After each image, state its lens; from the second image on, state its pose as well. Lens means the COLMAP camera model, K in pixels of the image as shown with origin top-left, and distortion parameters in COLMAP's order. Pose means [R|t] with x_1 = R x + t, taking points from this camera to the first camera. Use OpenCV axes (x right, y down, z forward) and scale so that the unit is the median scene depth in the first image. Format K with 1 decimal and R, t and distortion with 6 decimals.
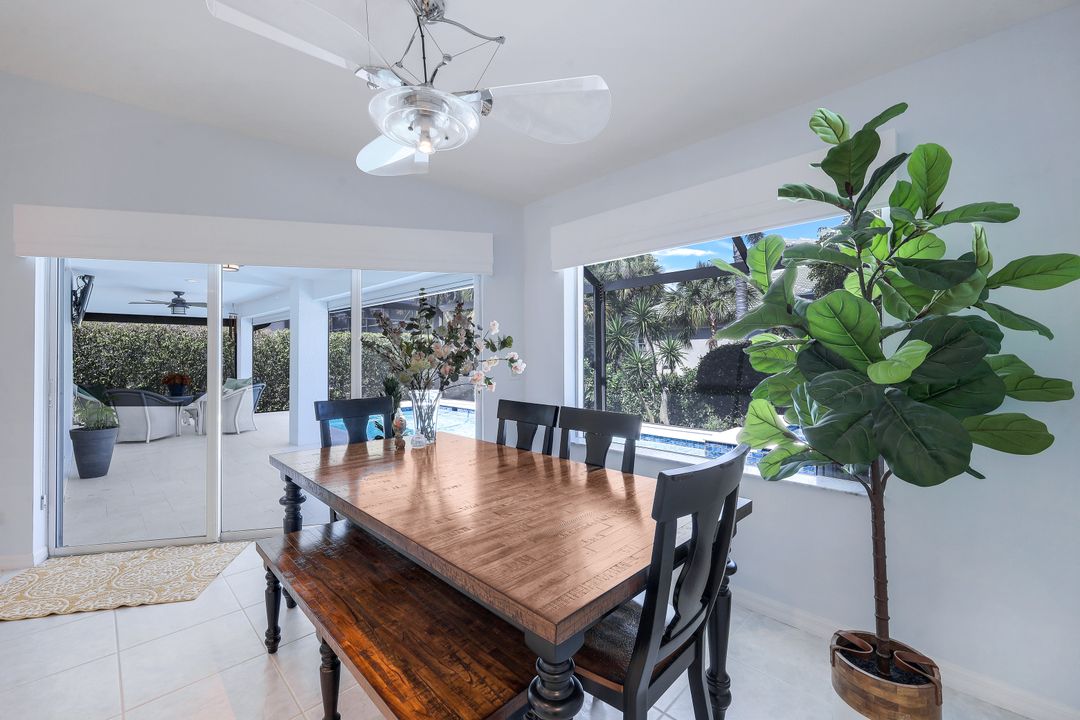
lens RADIAL K [[449.6, 0, 537.1], [0, 449.6, 353.5], [0, 0, 1]] dist [0.001736, -0.000015]
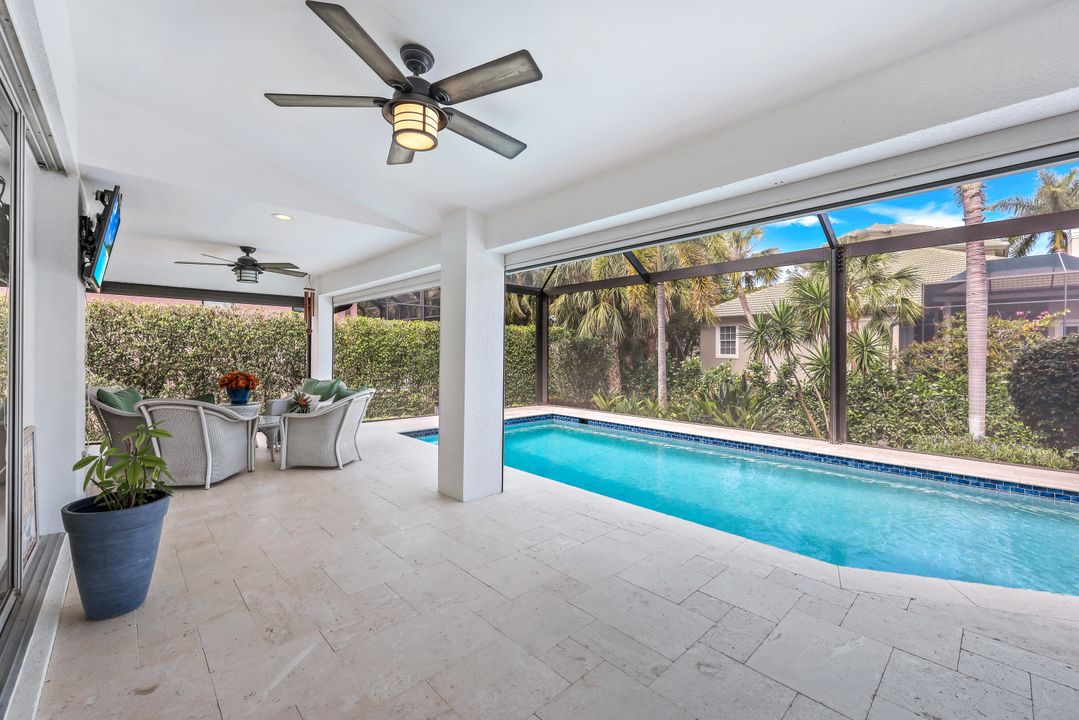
lens RADIAL K [[442.4, 0, 533.3], [0, 442.4, 353.8], [0, 0, 1]] dist [0.002094, -0.000076]
pose [[0.999398, 0.010373, -0.033093, -0.355735], [-0.010200, 0.999933, 0.005401, 0.010083], [0.033147, -0.005060, 0.999438, 0.366189]]
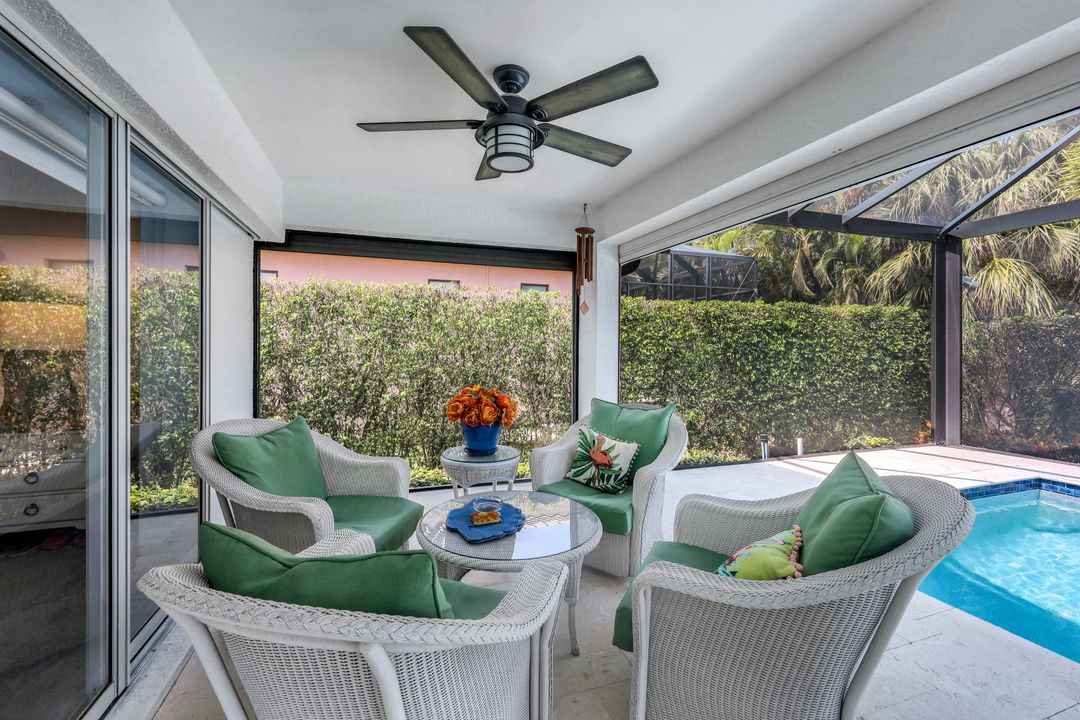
lens RADIAL K [[442.9, 0, 533.8], [0, 442.9, 353.8], [0, 0, 1]] dist [0.002094, -0.000076]
pose [[0.900250, 0.013557, -0.435163, -0.669369], [-0.005619, 0.999794, 0.019524, 0.013886], [0.435338, -0.015131, 0.900140, 0.774627]]
